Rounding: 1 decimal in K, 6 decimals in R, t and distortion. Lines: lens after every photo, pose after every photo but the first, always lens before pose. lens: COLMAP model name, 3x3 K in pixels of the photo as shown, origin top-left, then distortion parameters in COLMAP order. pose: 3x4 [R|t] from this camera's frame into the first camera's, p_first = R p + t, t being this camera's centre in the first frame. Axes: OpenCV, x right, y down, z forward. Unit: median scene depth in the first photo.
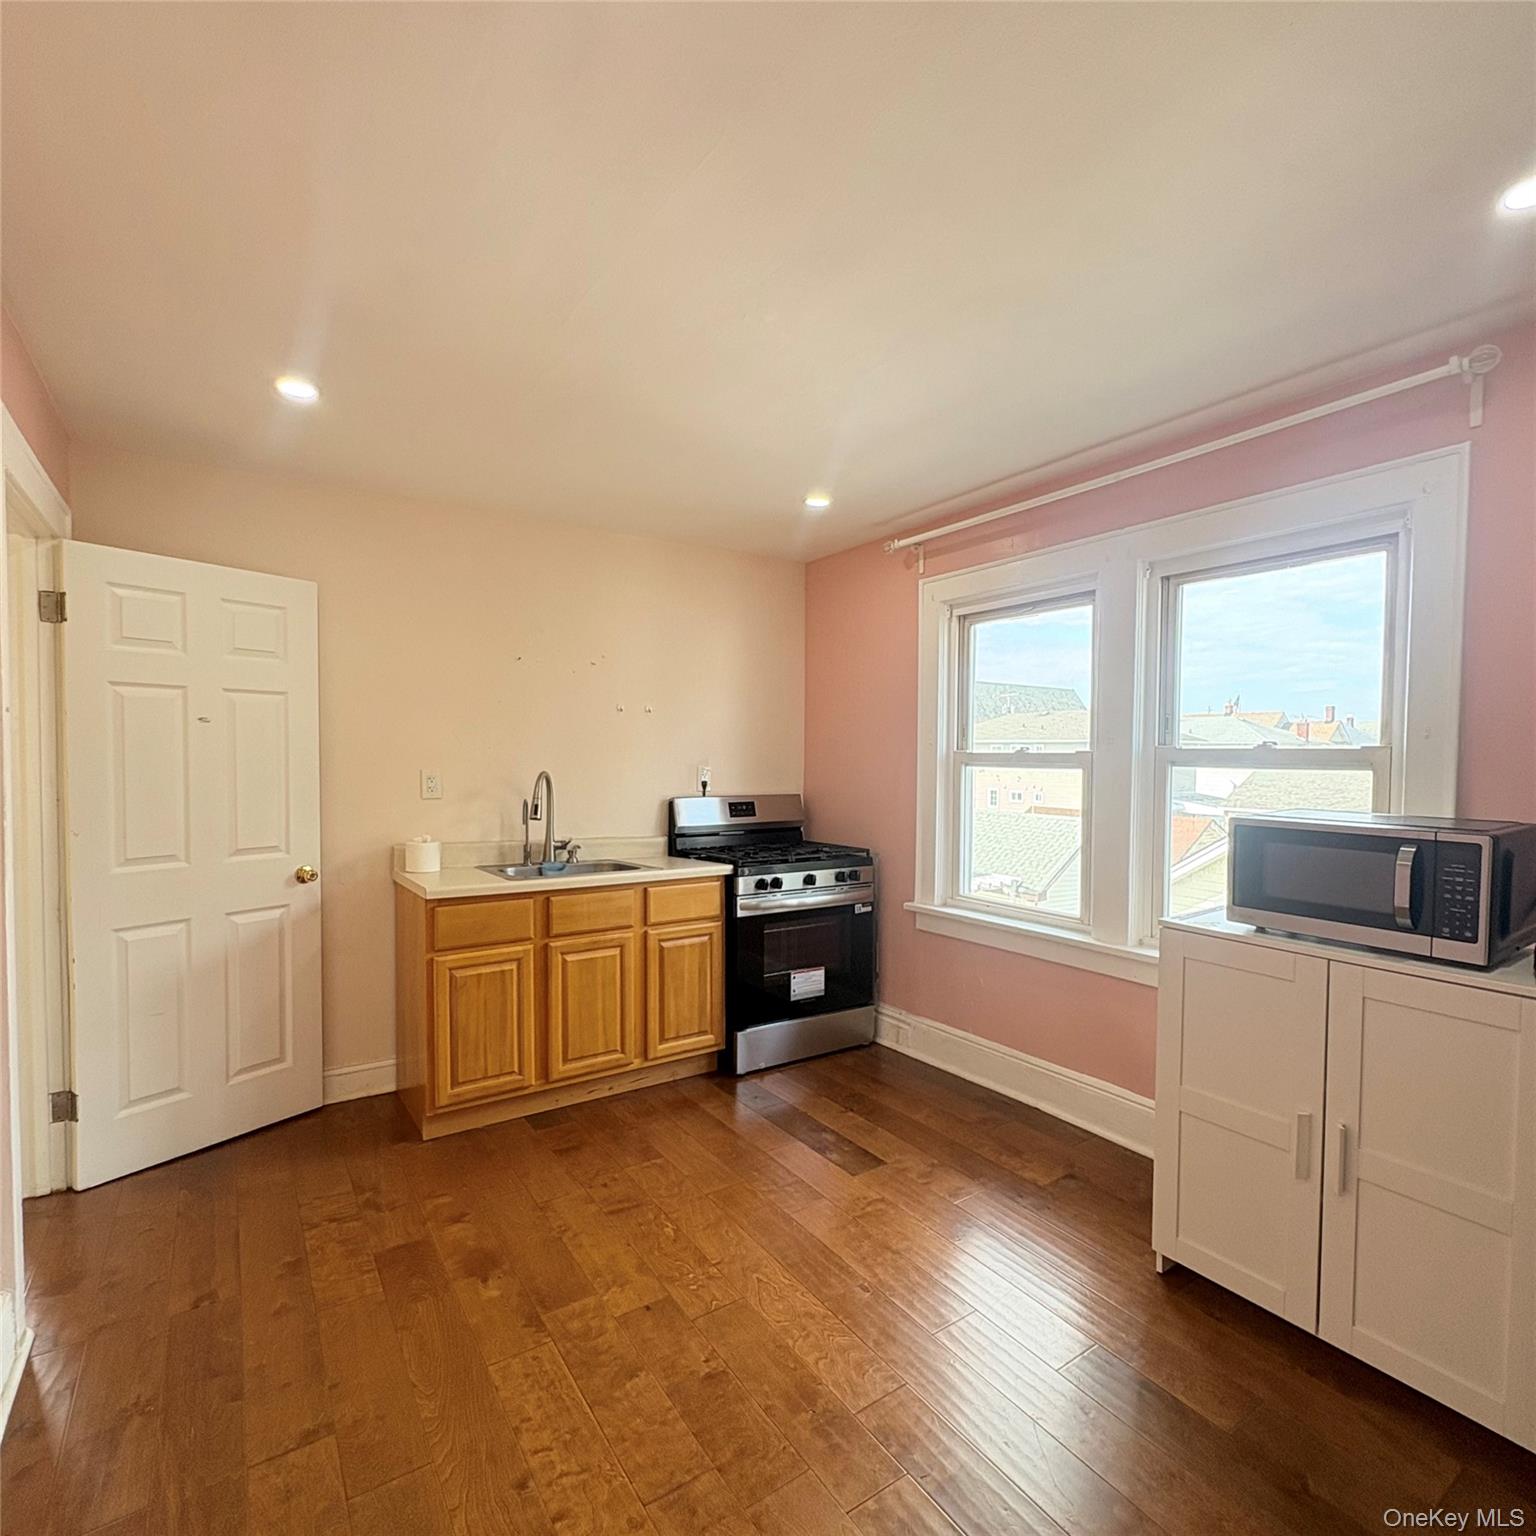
lens RADIAL K [[814.9, 0, 761.0], [0, 814.9, 772.3], [0, 0, 1]] dist [0.001218, 0.000773]
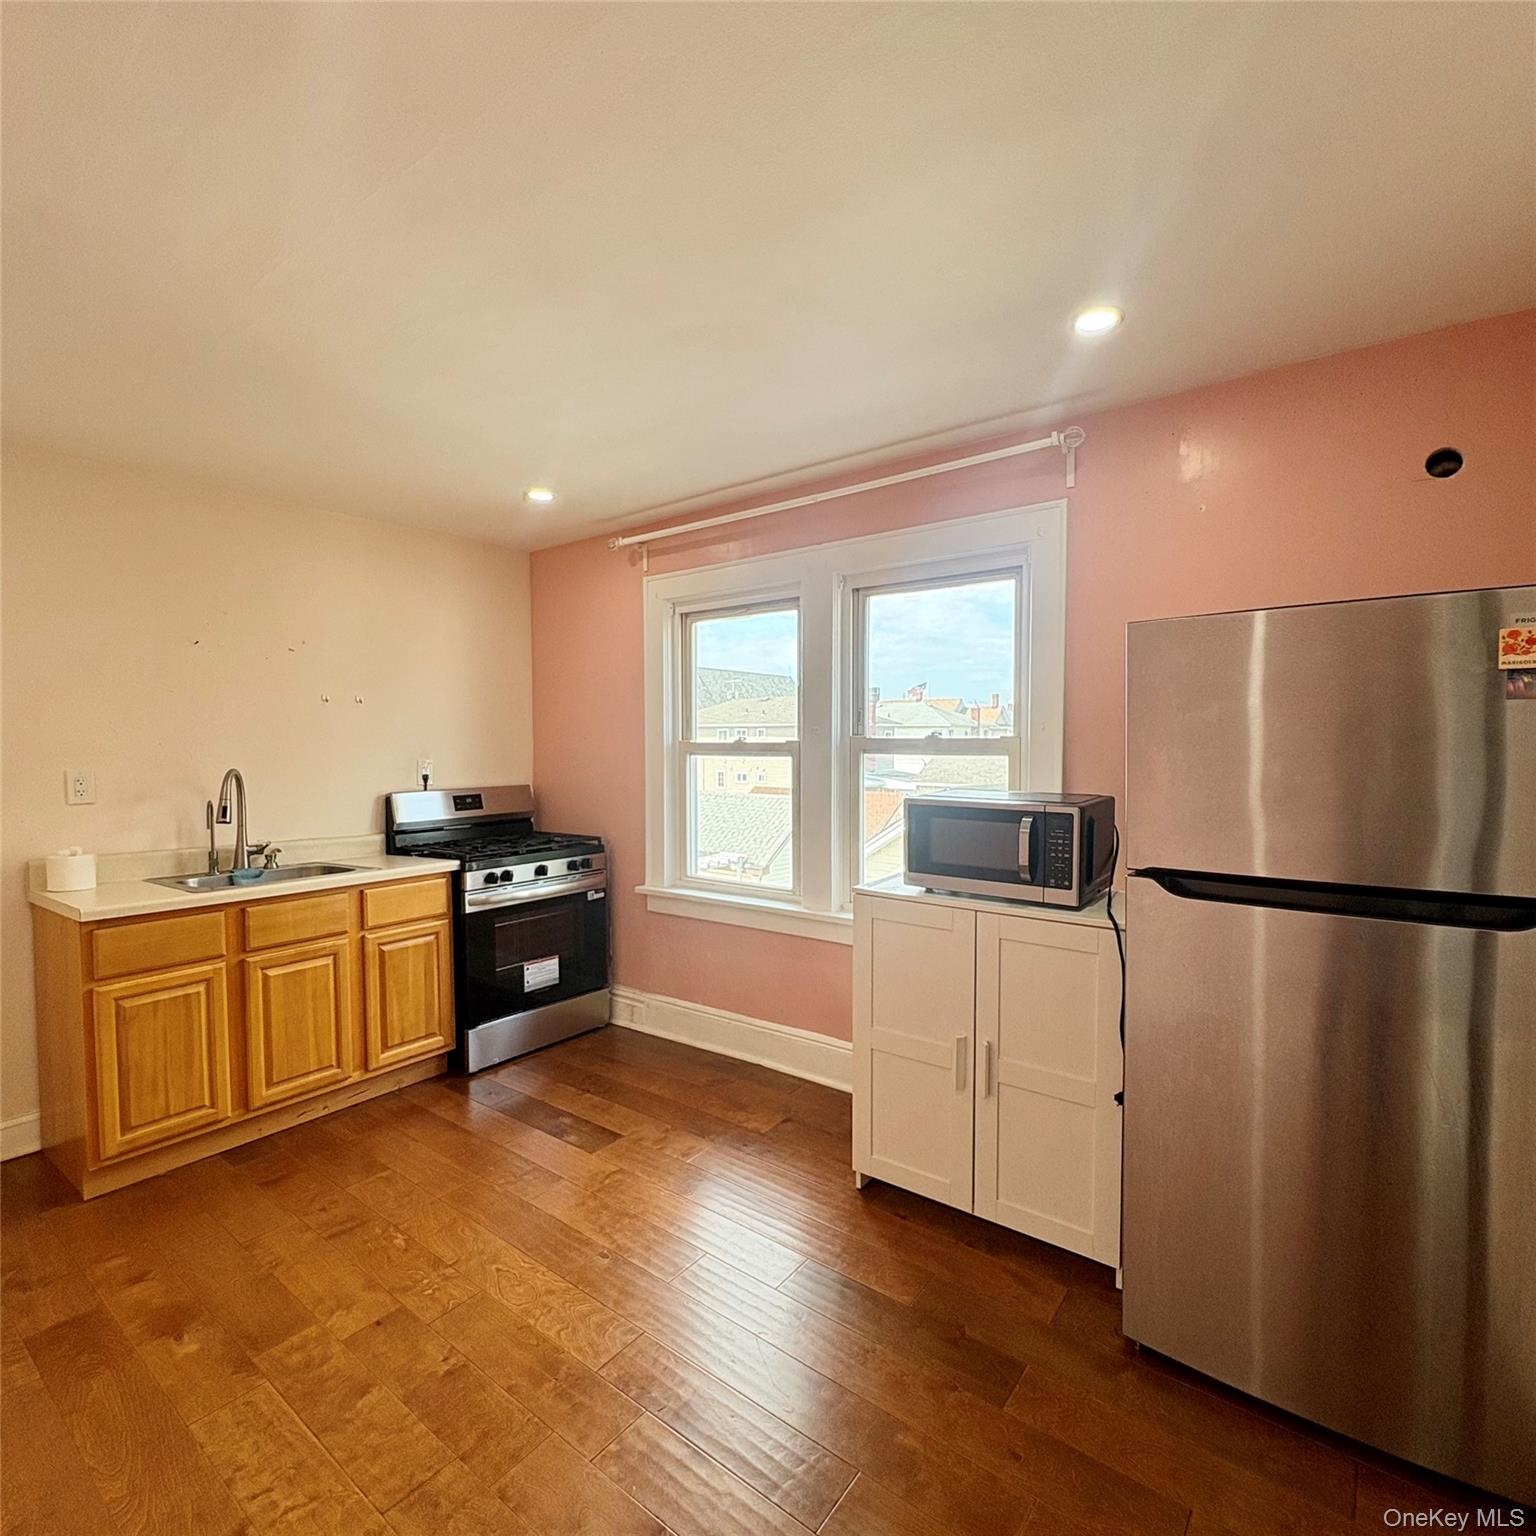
lens RADIAL K [[814.9, 0, 761.0], [0, 814.9, 772.3], [0, 0, 1]] dist [0.001218, 0.000773]
pose [[0.947340, -0.023570, 0.319361, -0.002079], [0.016731, 0.999569, 0.024141, -0.011334], [-0.319793, -0.017527, 0.947325, -0.045422]]
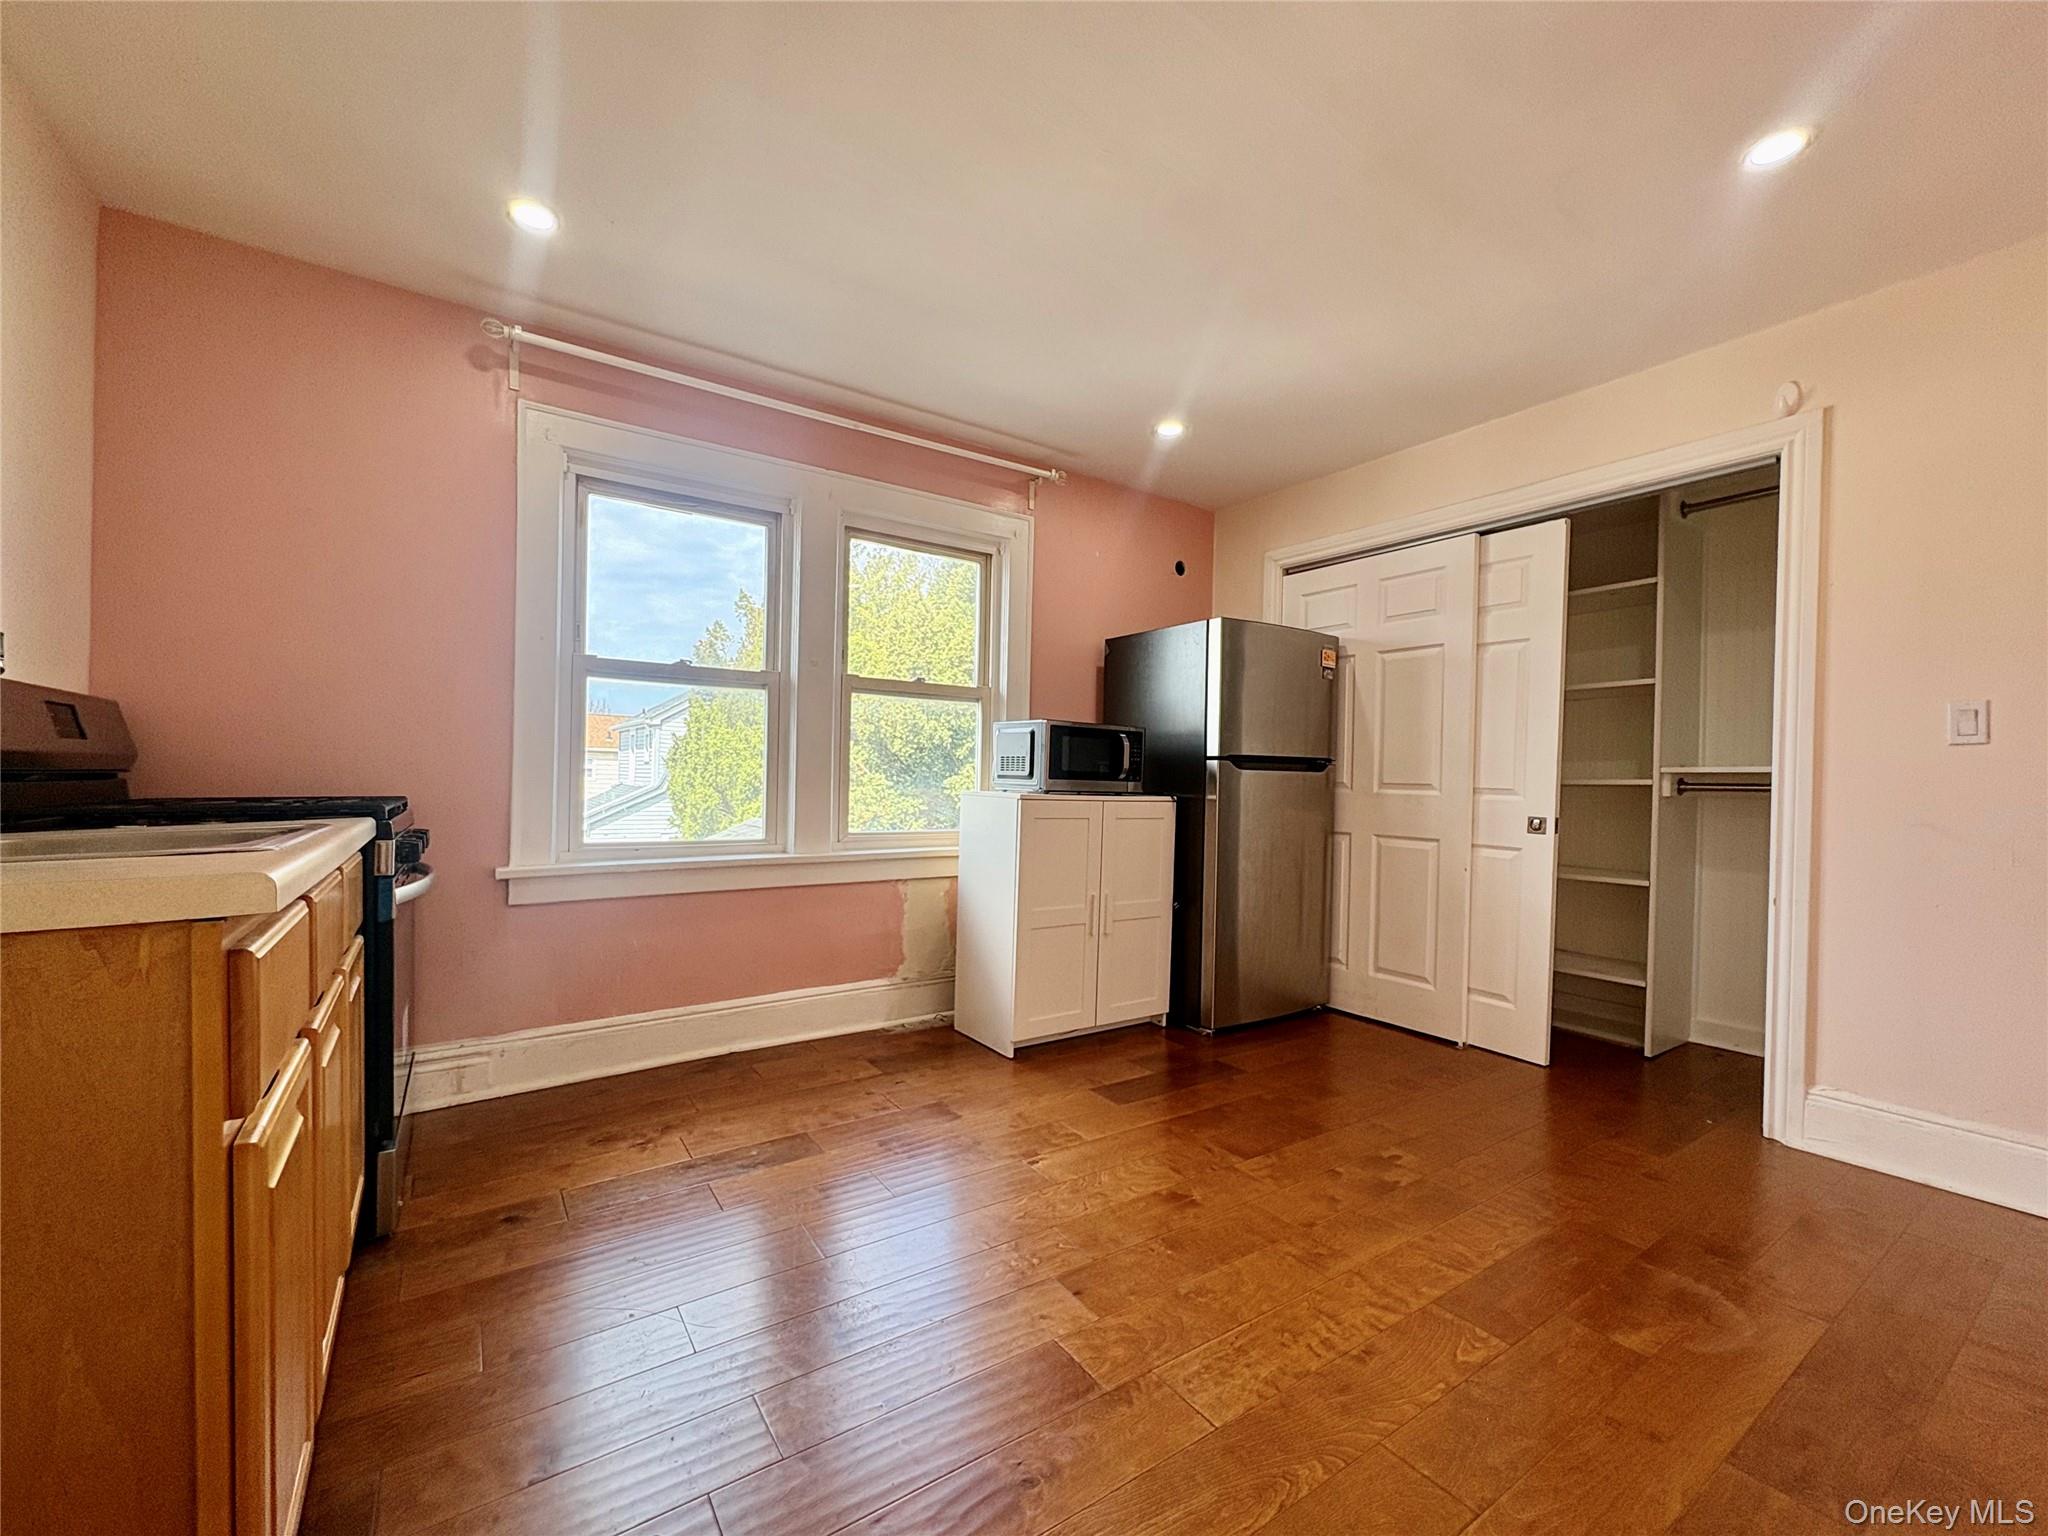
lens RADIAL K [[834.9, 0, 1026.5], [0, 834.9, 774.8], [0, 0, 1]] dist [0.000429, 0.000090]
pose [[-0.015289, 0.001379, 0.999882, -0.663668], [0.001753, 0.999998, -0.001352, 0.108984], [-0.999882, 0.001732, -0.015291, 0.744142]]
